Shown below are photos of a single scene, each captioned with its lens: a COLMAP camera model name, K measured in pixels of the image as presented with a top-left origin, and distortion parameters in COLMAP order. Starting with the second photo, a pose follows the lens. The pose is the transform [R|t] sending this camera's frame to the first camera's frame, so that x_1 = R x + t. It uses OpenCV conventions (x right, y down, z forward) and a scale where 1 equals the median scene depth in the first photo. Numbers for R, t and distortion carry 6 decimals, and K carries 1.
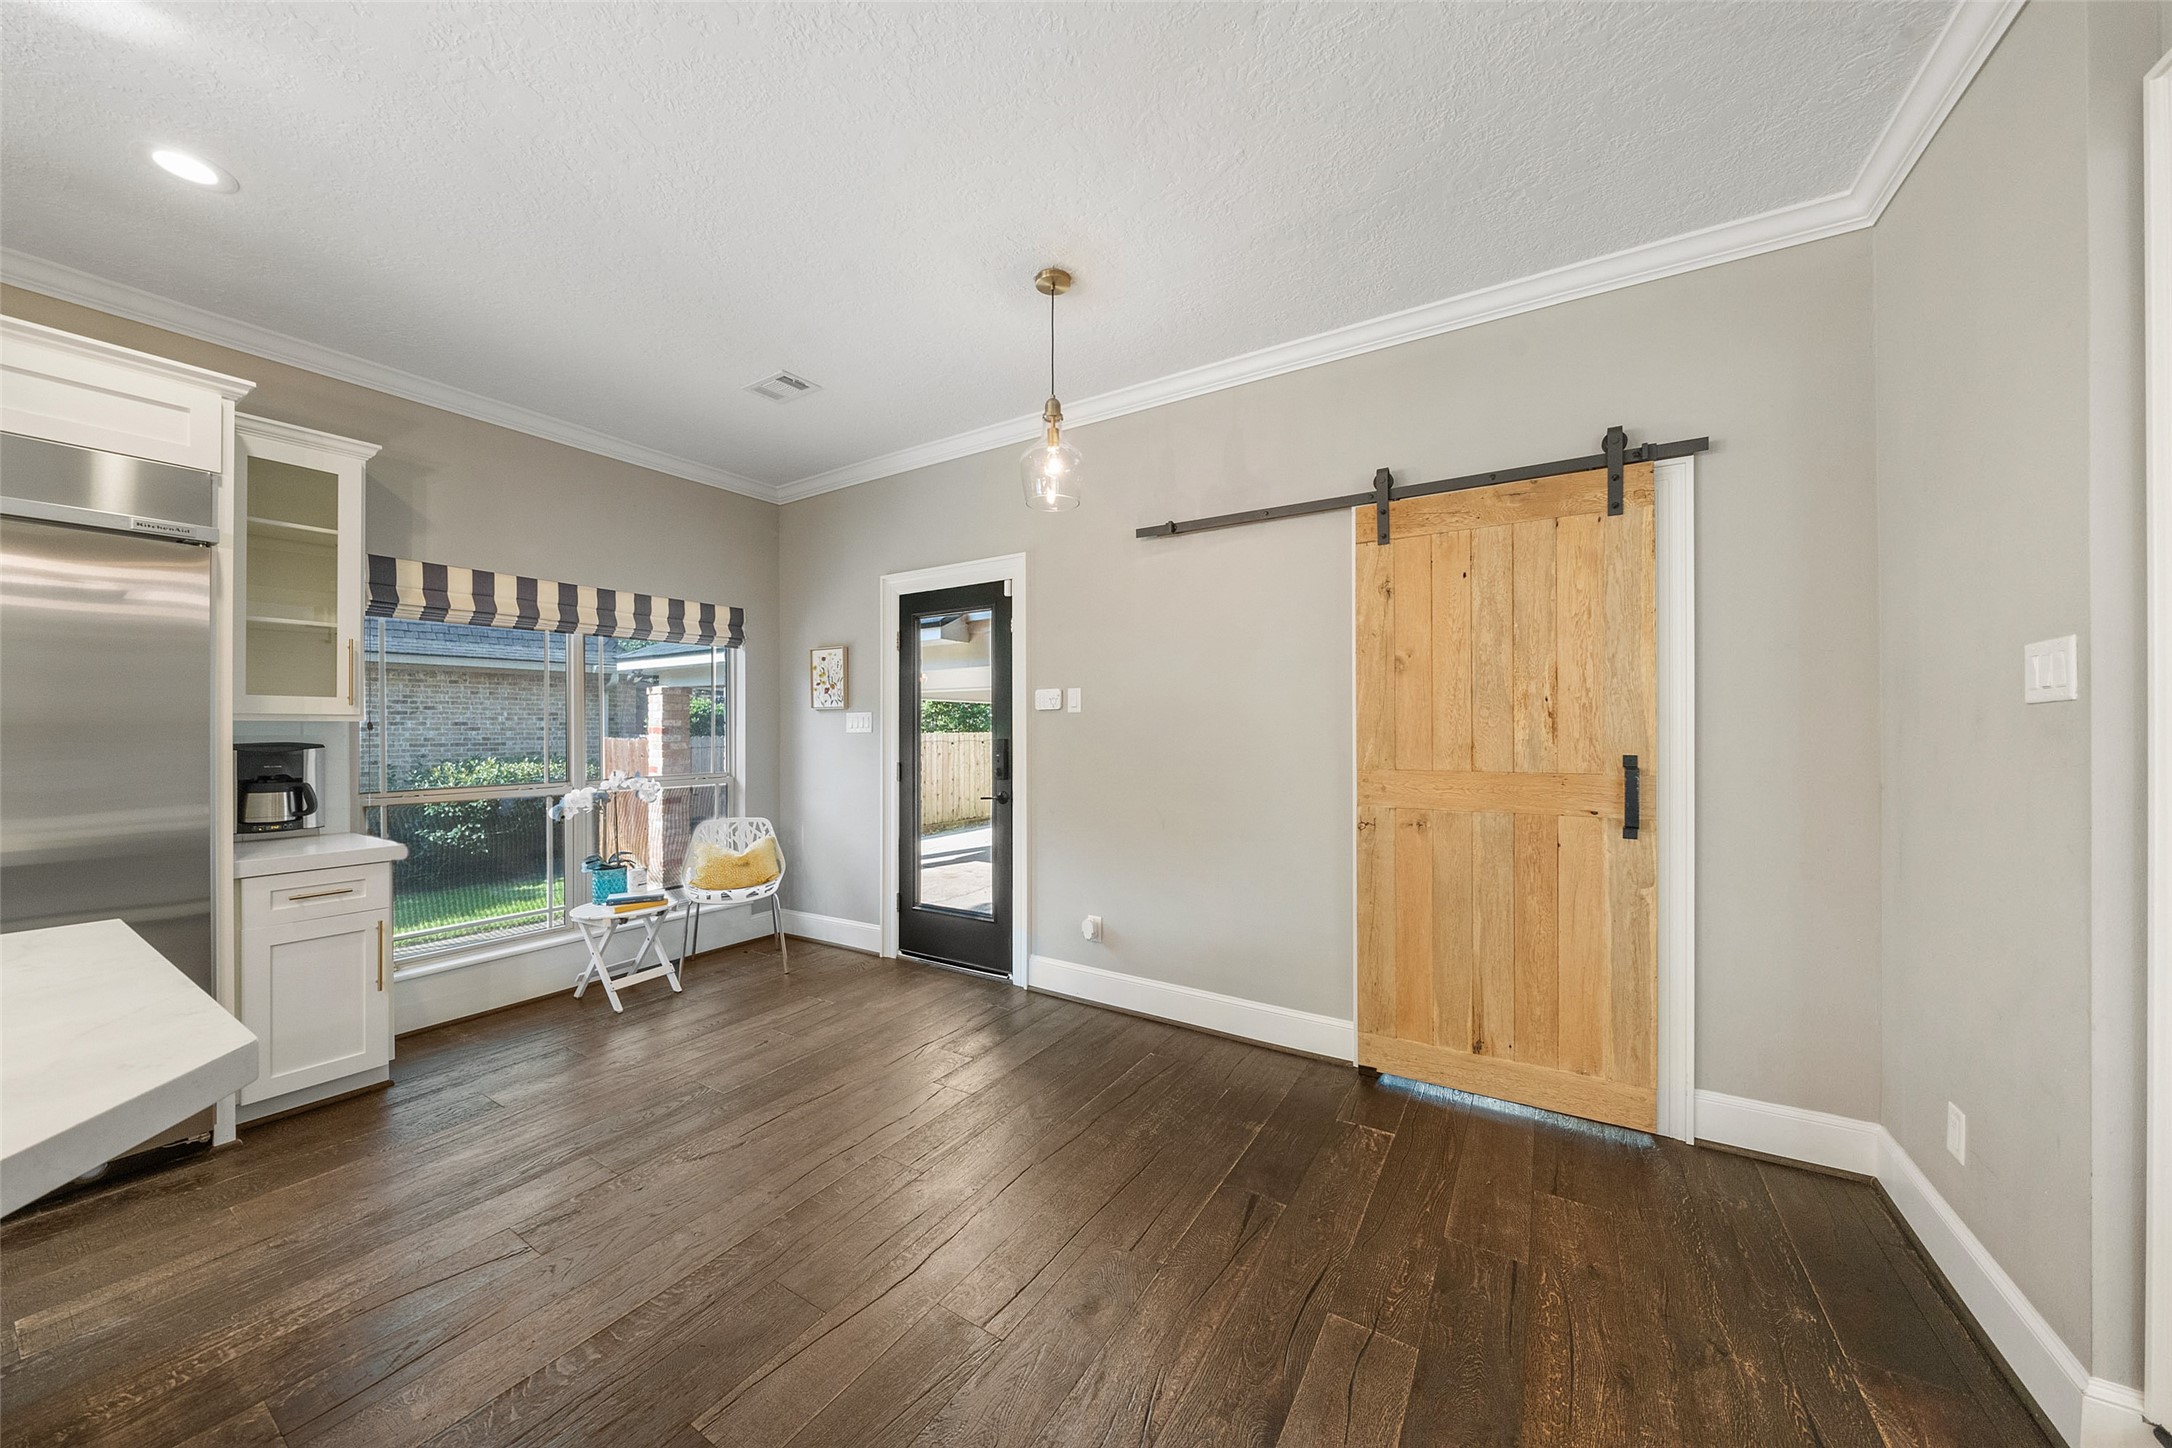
lens RADIAL K [[748.6, 0, 1078.9], [0, 748.6, 724.8], [0, 0, 1]] dist [0.000768, 0.000078]
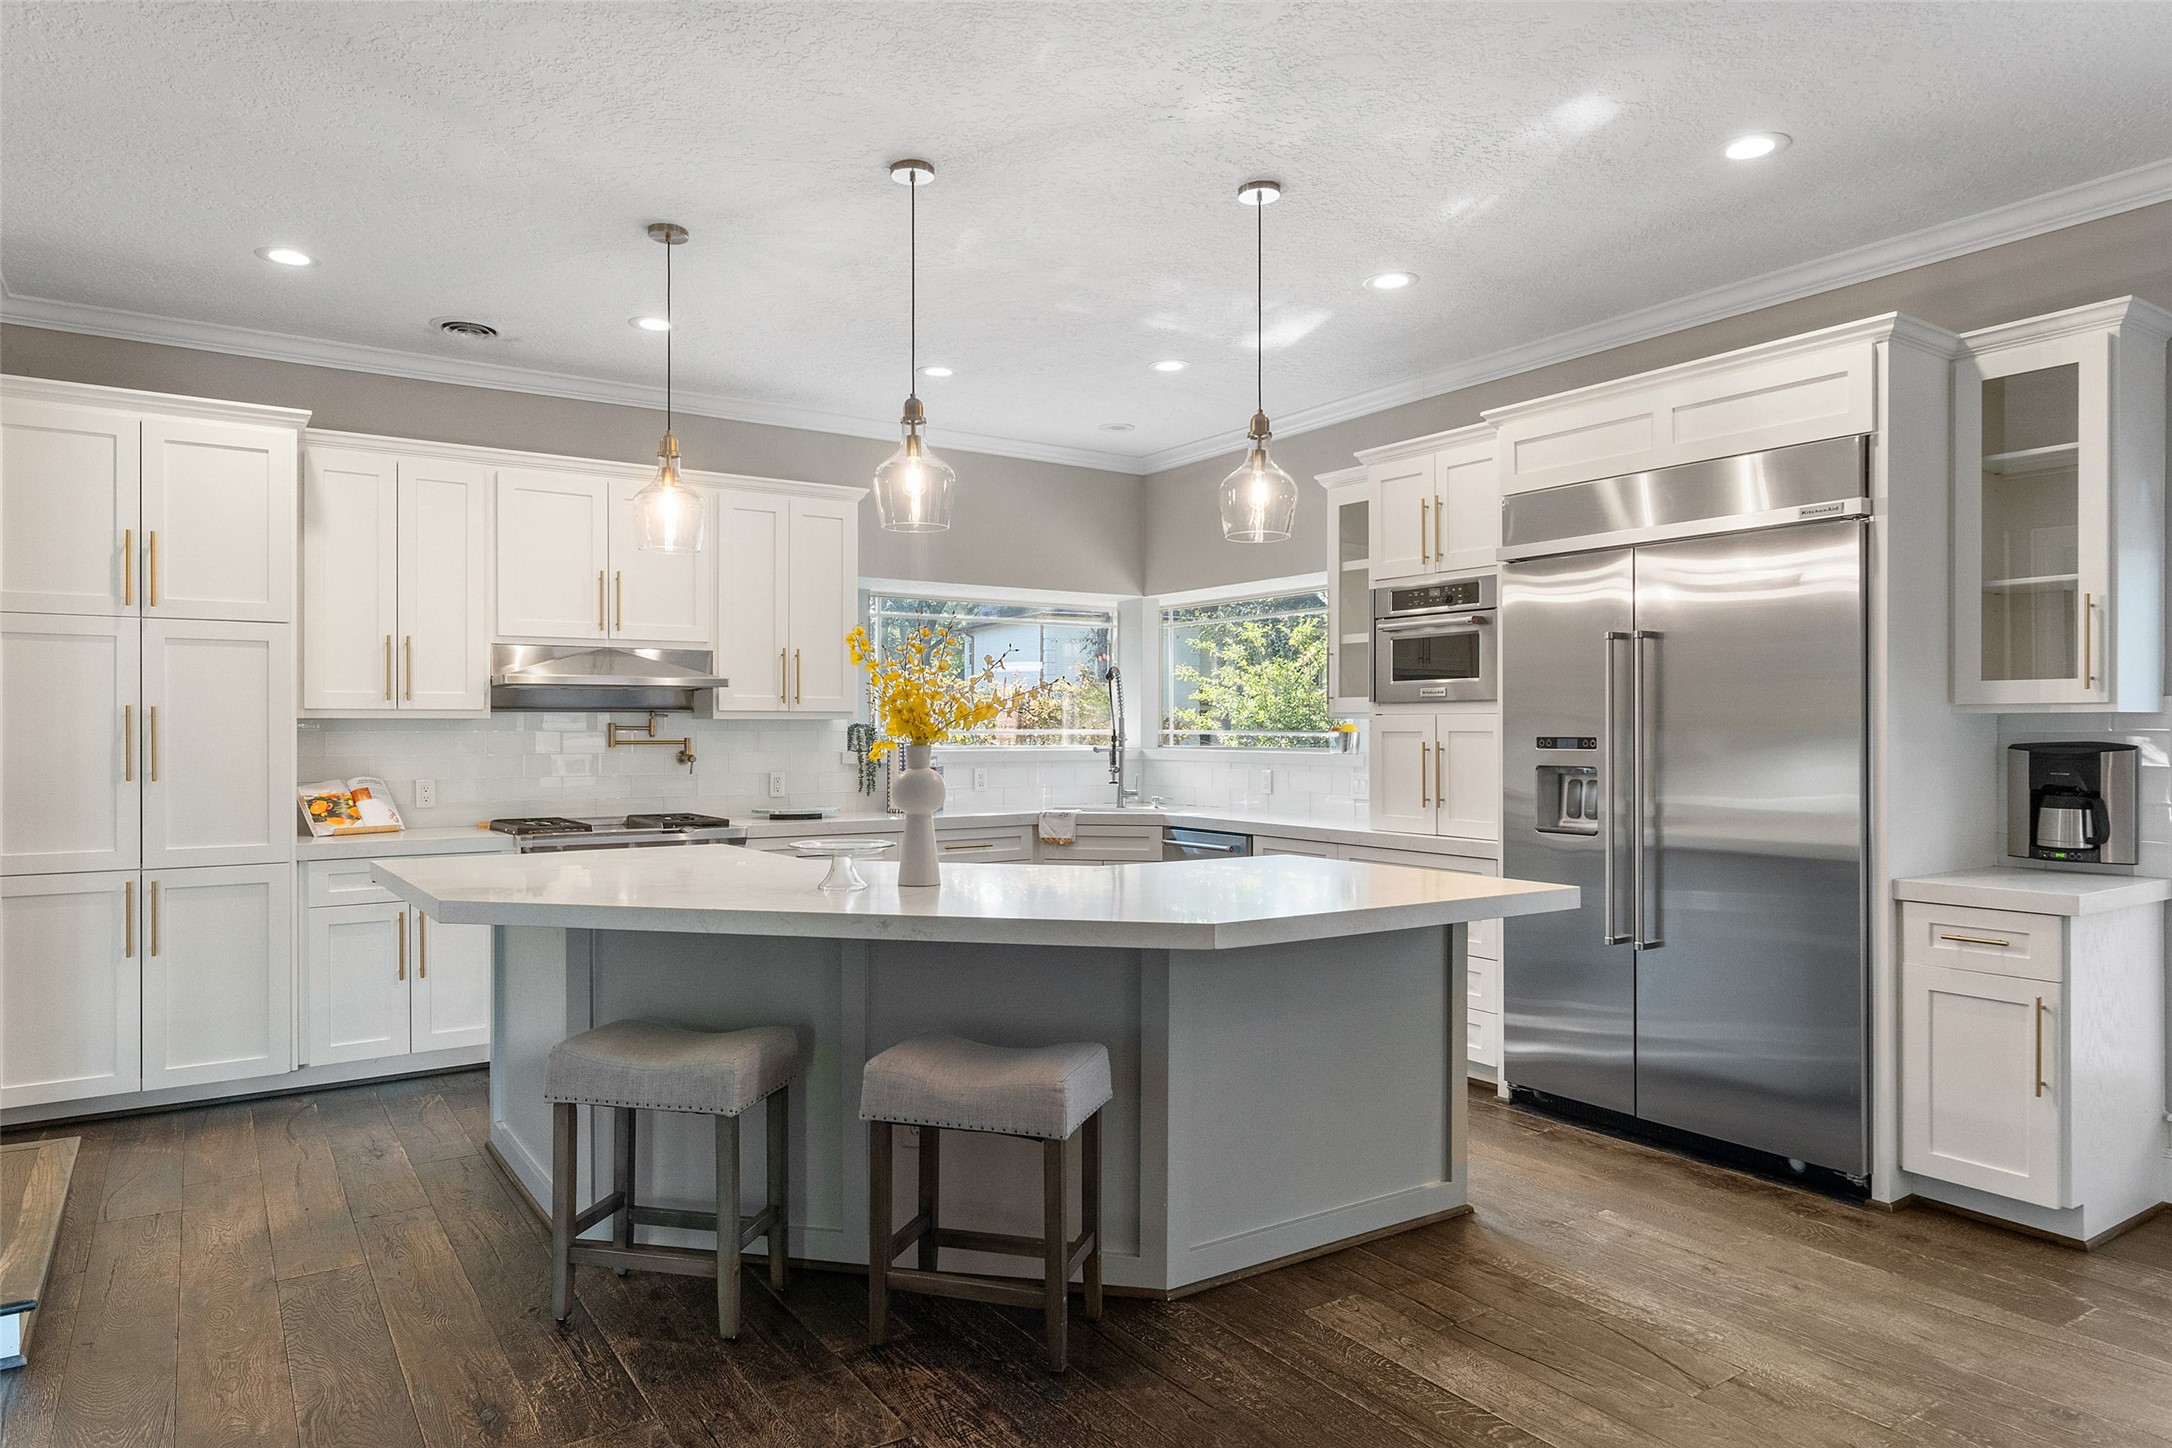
lens RADIAL K [[1333.4, 0, 1083.0], [0, 1333.4, 721.9], [0, 0, 1]] dist [0.000615, 0.000335]
pose [[-0.401442, -0.000098, -0.915885, 0.545583], [0.009482, 0.999946, -0.004263, 0.000585], [0.915836, -0.010395, -0.401419, 0.653415]]
